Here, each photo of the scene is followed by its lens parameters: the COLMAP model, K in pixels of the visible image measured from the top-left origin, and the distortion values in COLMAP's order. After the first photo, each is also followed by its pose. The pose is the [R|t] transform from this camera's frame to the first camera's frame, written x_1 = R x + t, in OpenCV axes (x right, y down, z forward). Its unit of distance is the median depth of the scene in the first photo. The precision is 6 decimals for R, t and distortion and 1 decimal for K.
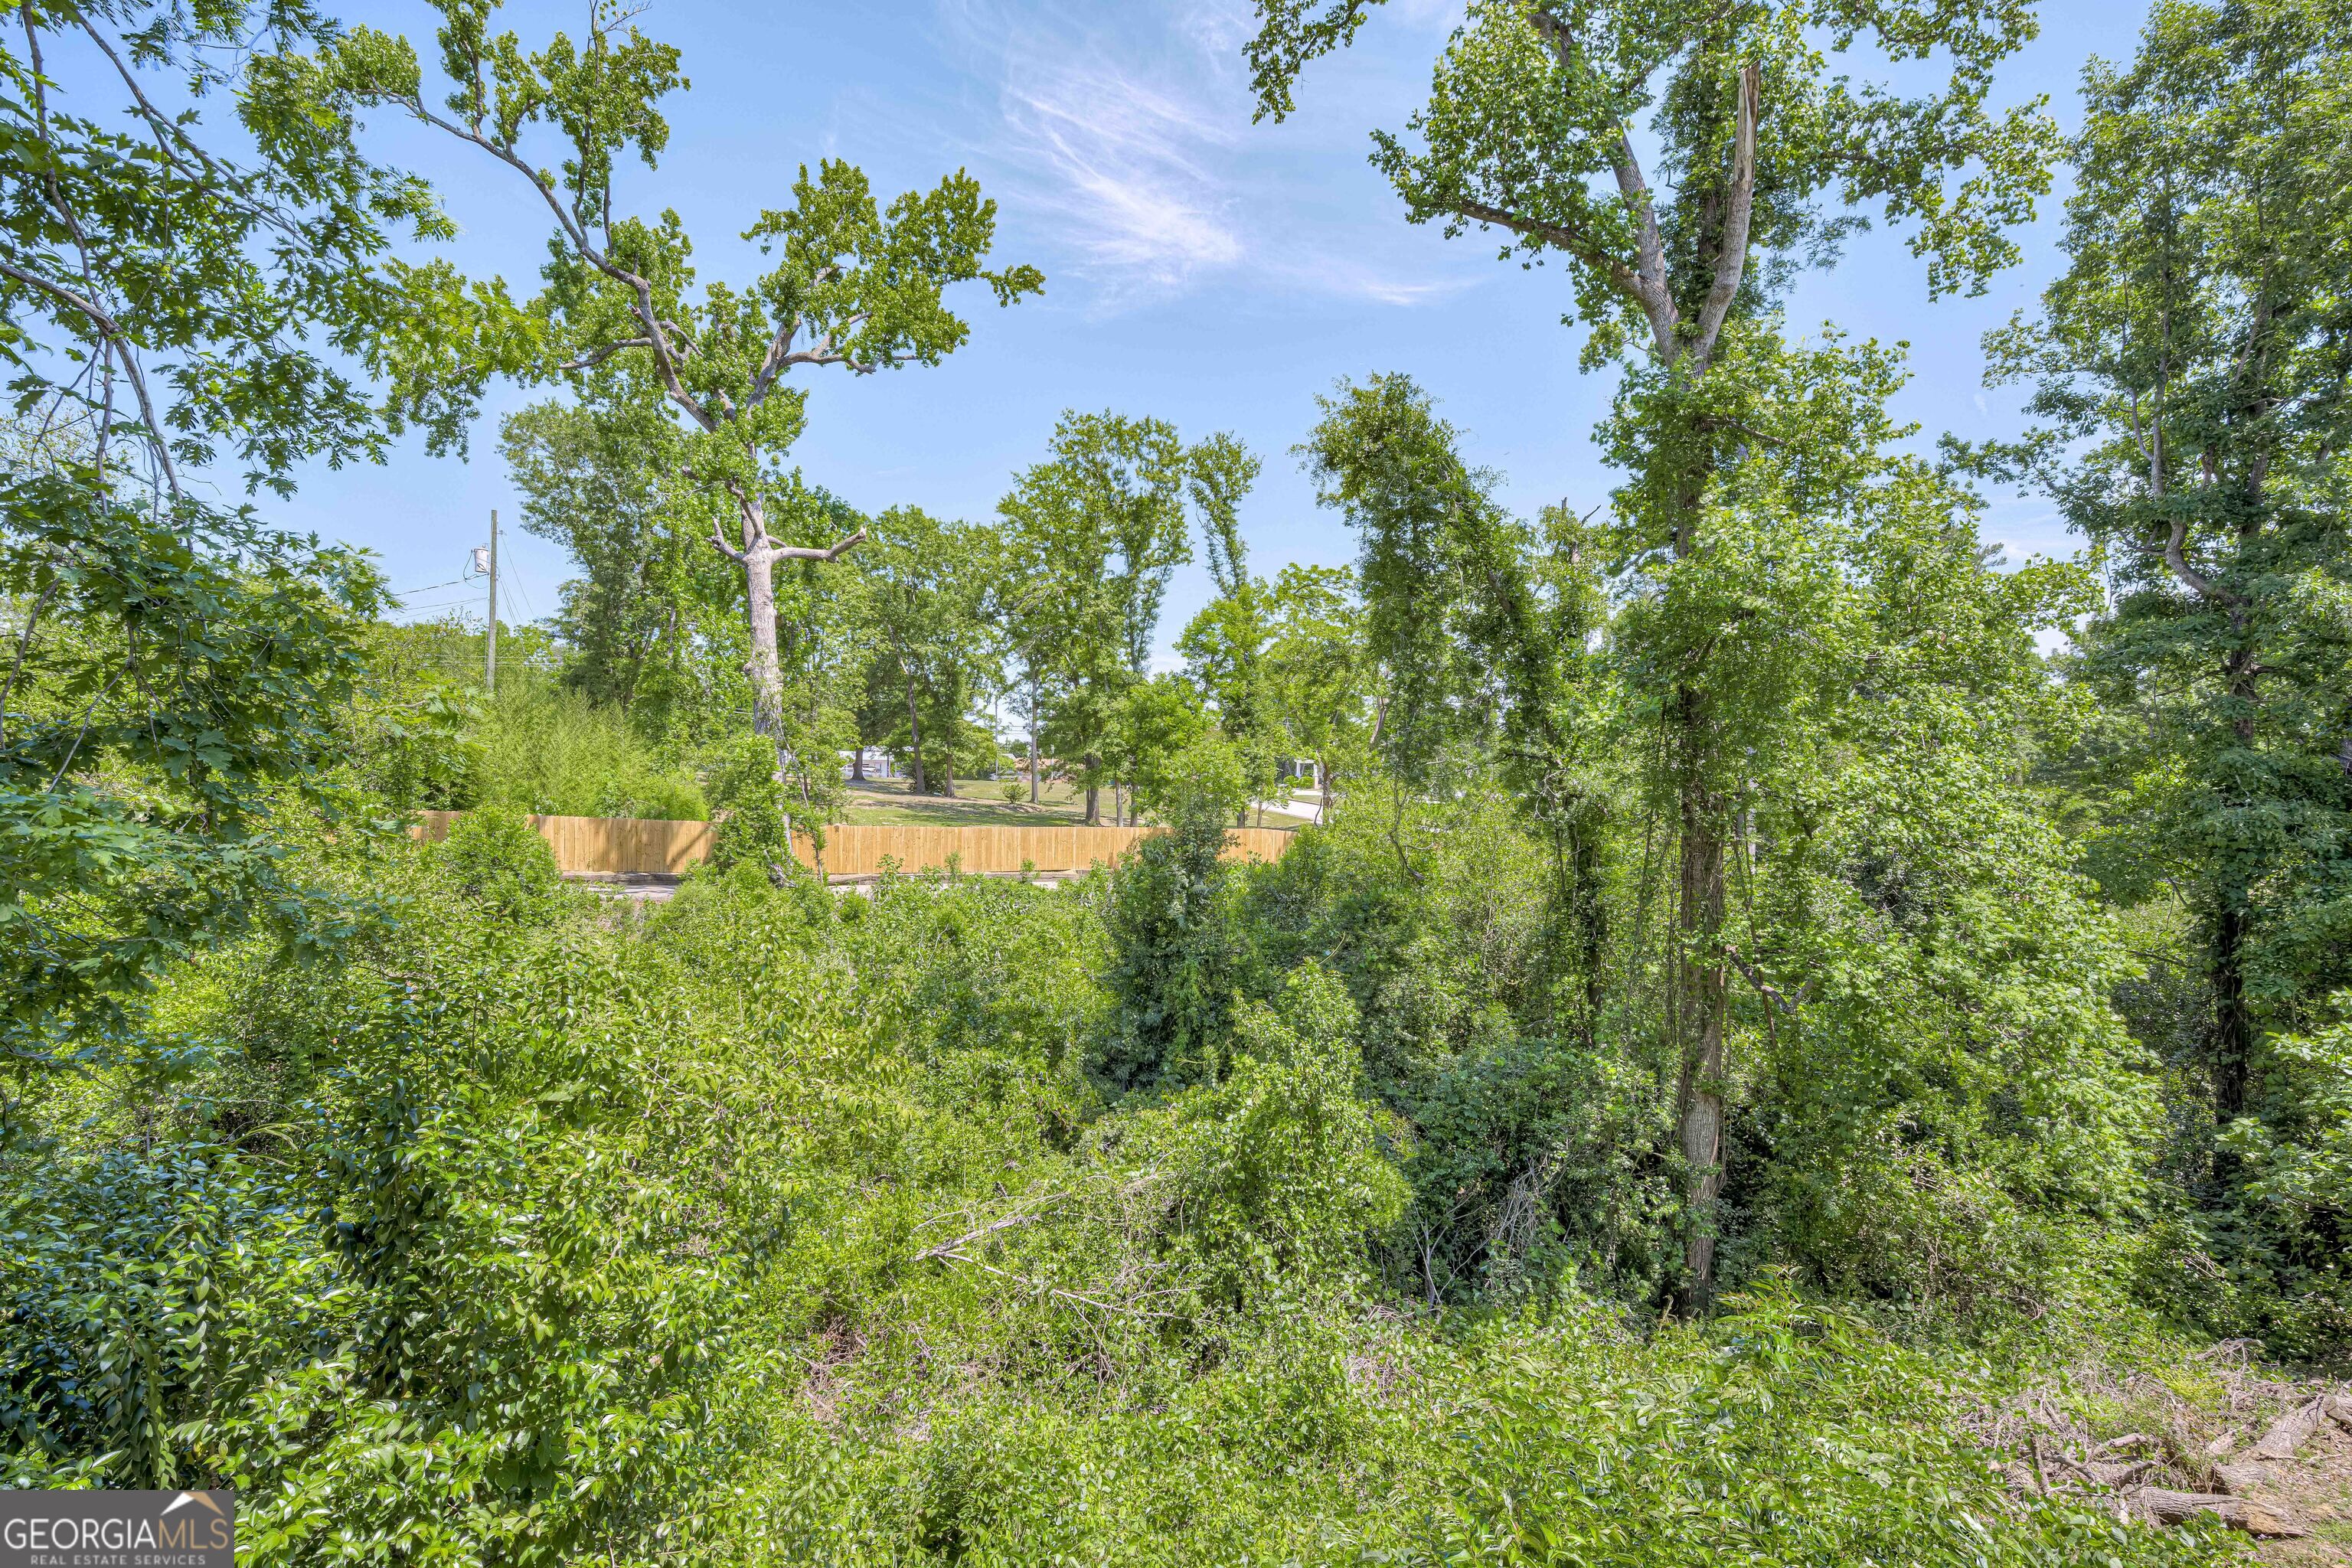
lens RADIAL K [[1055.7, 0, 1171.7], [0, 1055.7, 792.4], [0, 0, 1]] dist [-0.001090, 0.000268]
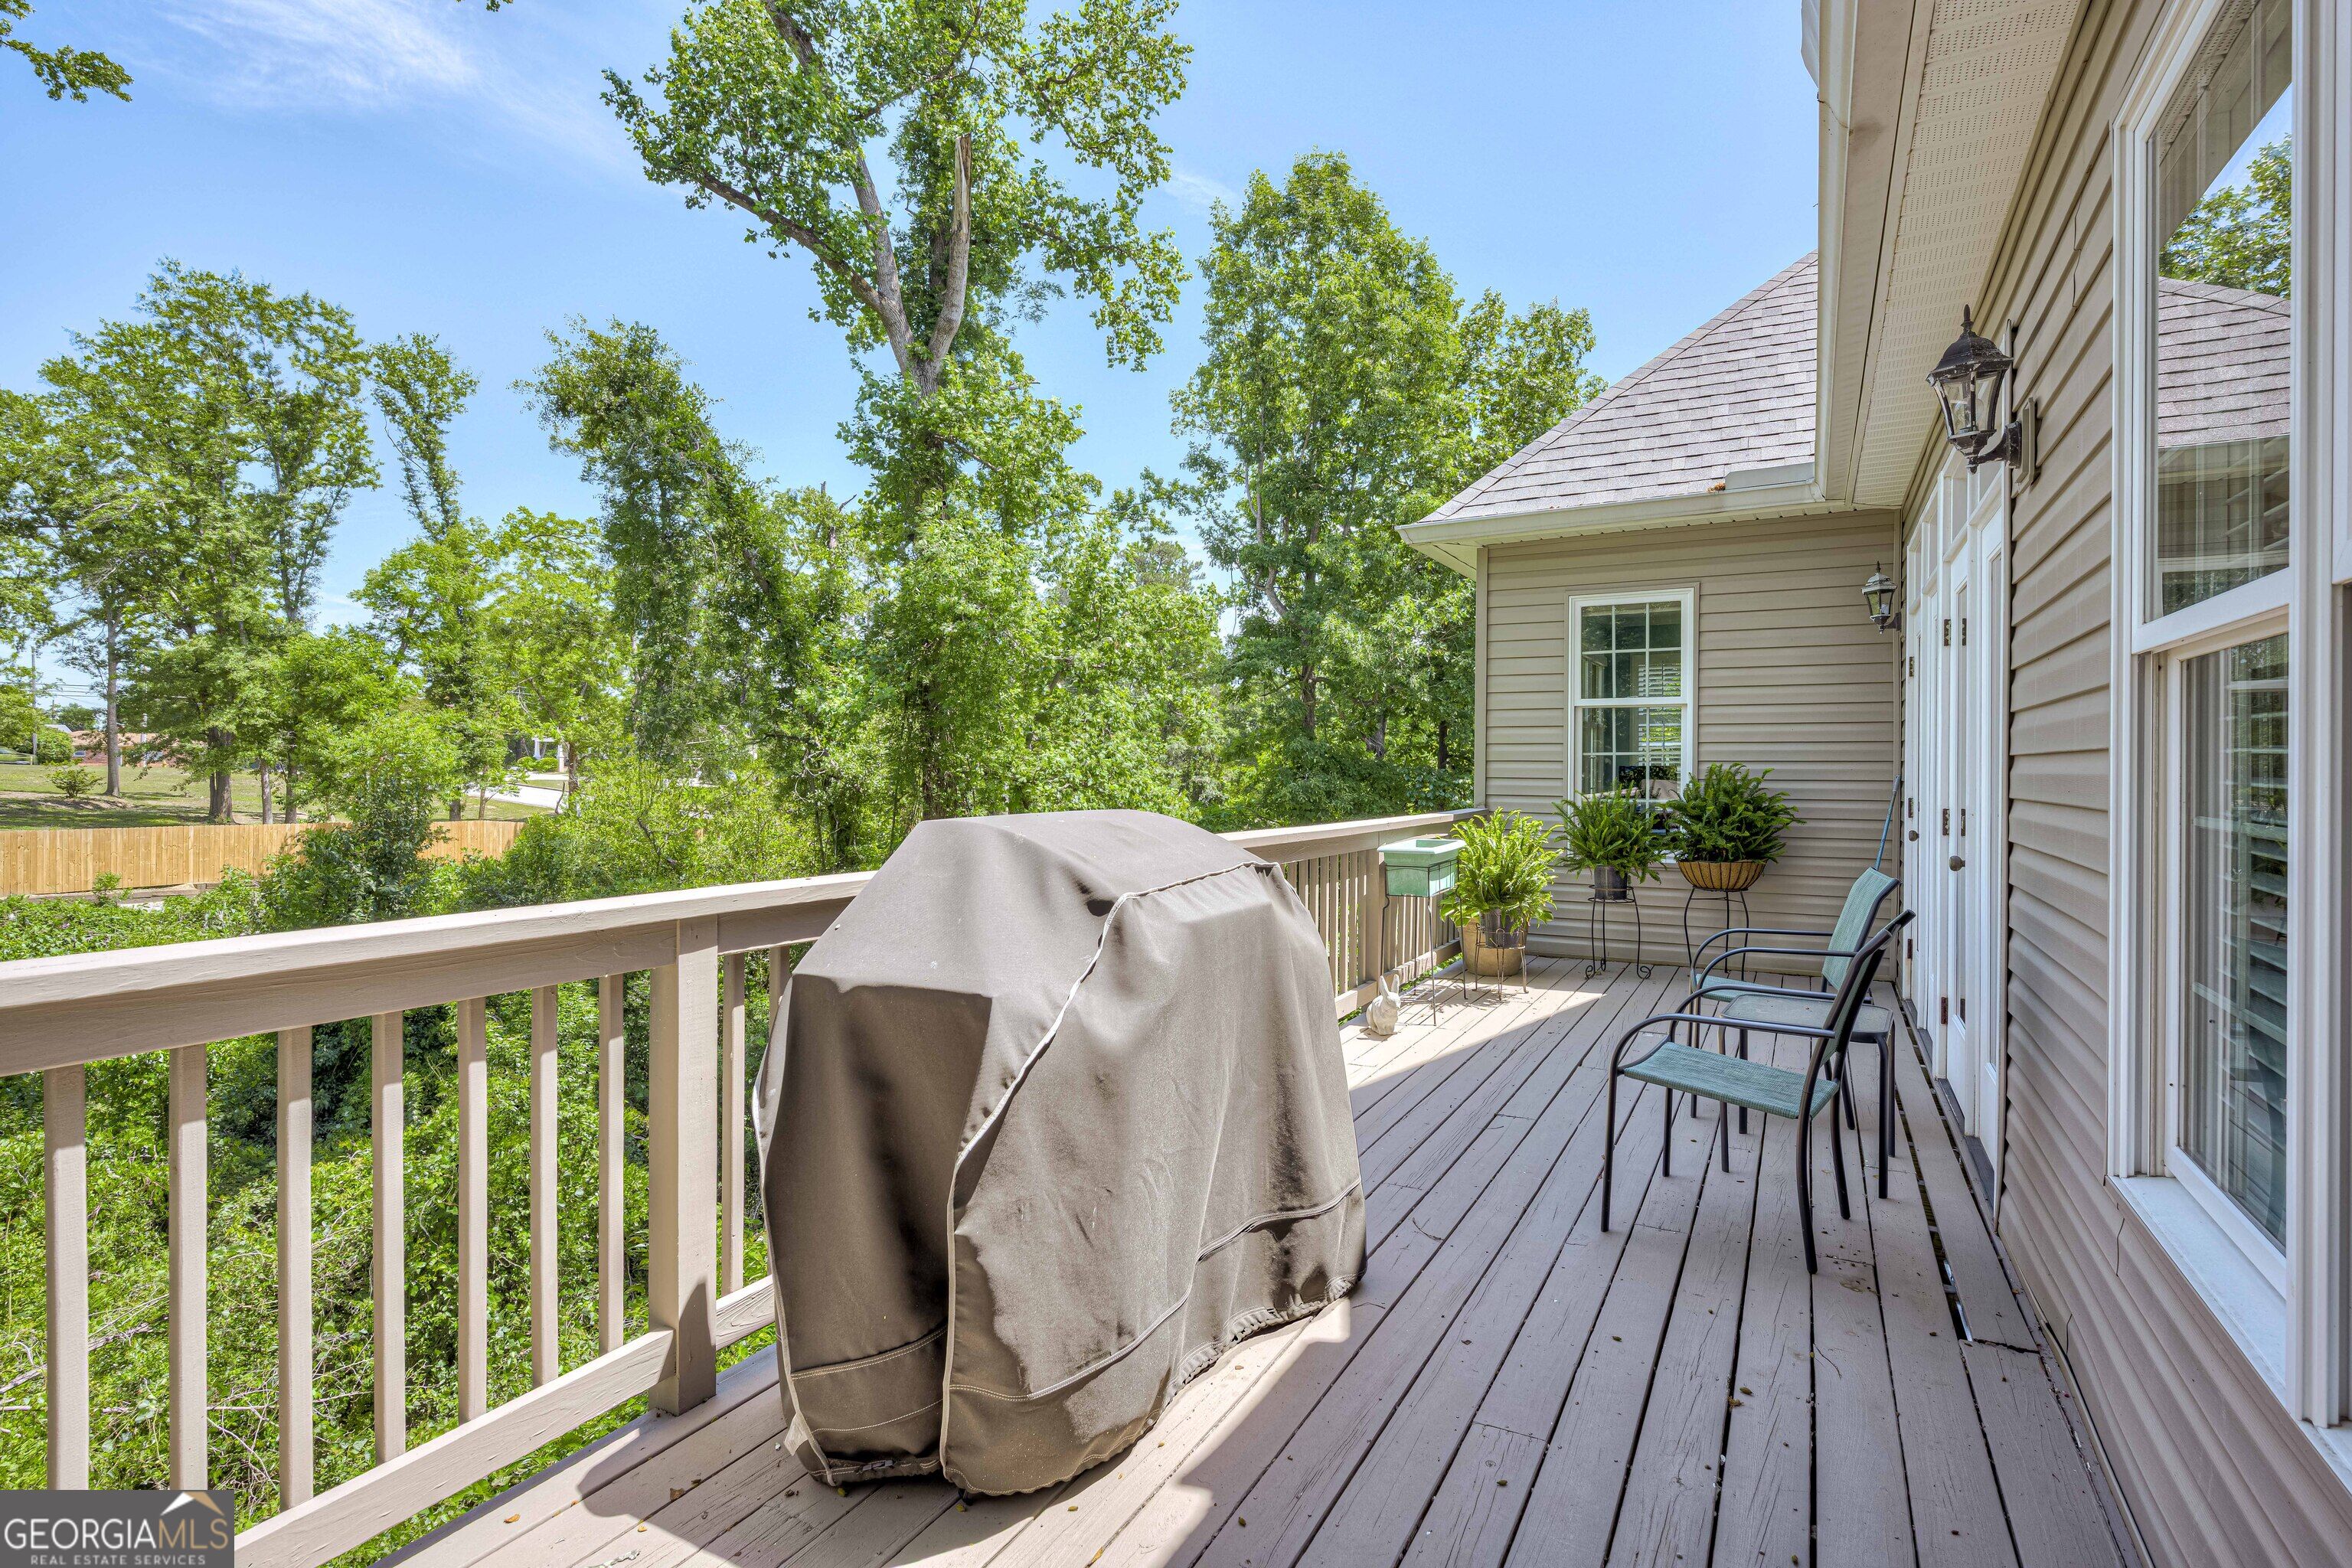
lens RADIAL K [[1143.9, 0, 1157.0], [0, 1143.9, 774.1], [0, 0, 1]] dist [0.001222, -0.000633]
pose [[0.817675, -0.009184, 0.575607, 0.000536], [0.009487, 0.999952, 0.002477, 0.000969], [-0.575603, 0.003435, 0.817722, -0.086683]]
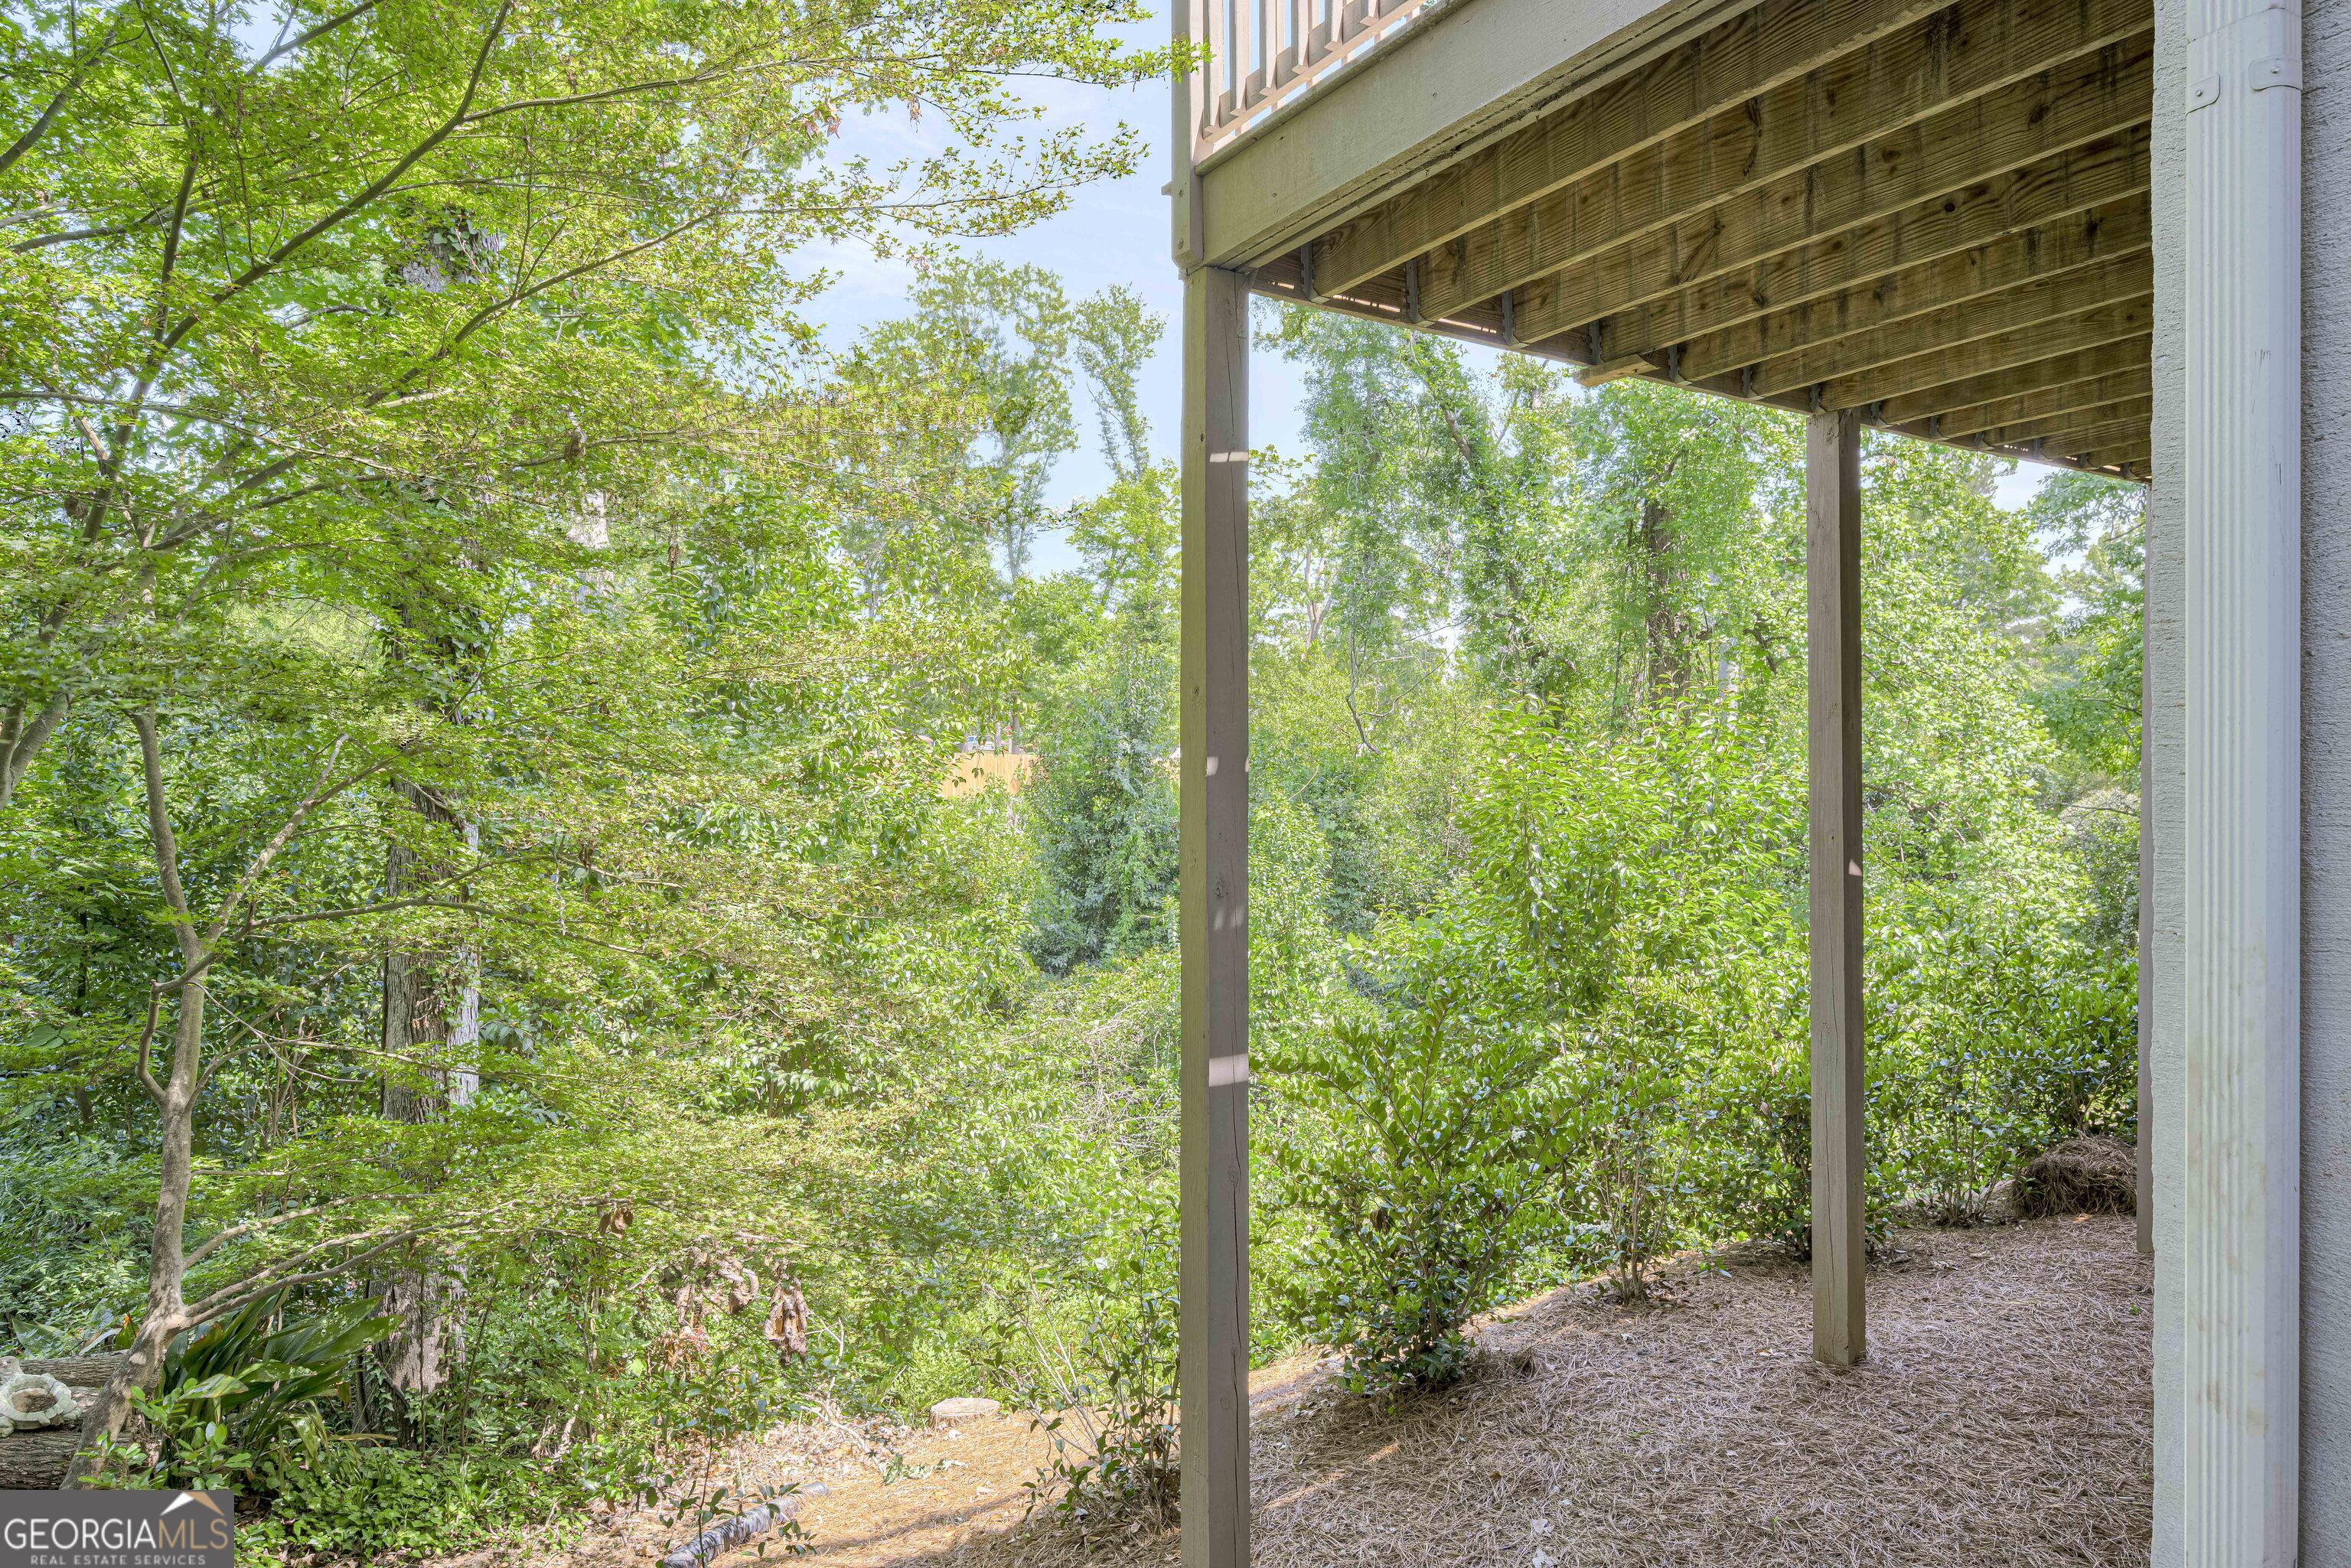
lens RADIAL K [[1400.0, 0, 1174.5], [0, 1400.0, 797.5], [0, 0, 1]] dist [-0.003754, -0.000558]
pose [[0.993398, -0.017245, 0.113413, -0.078378], [0.017371, 0.999849, -0.000118, 0.121999], [-0.113393, 0.002087, 0.993548, -0.181284]]
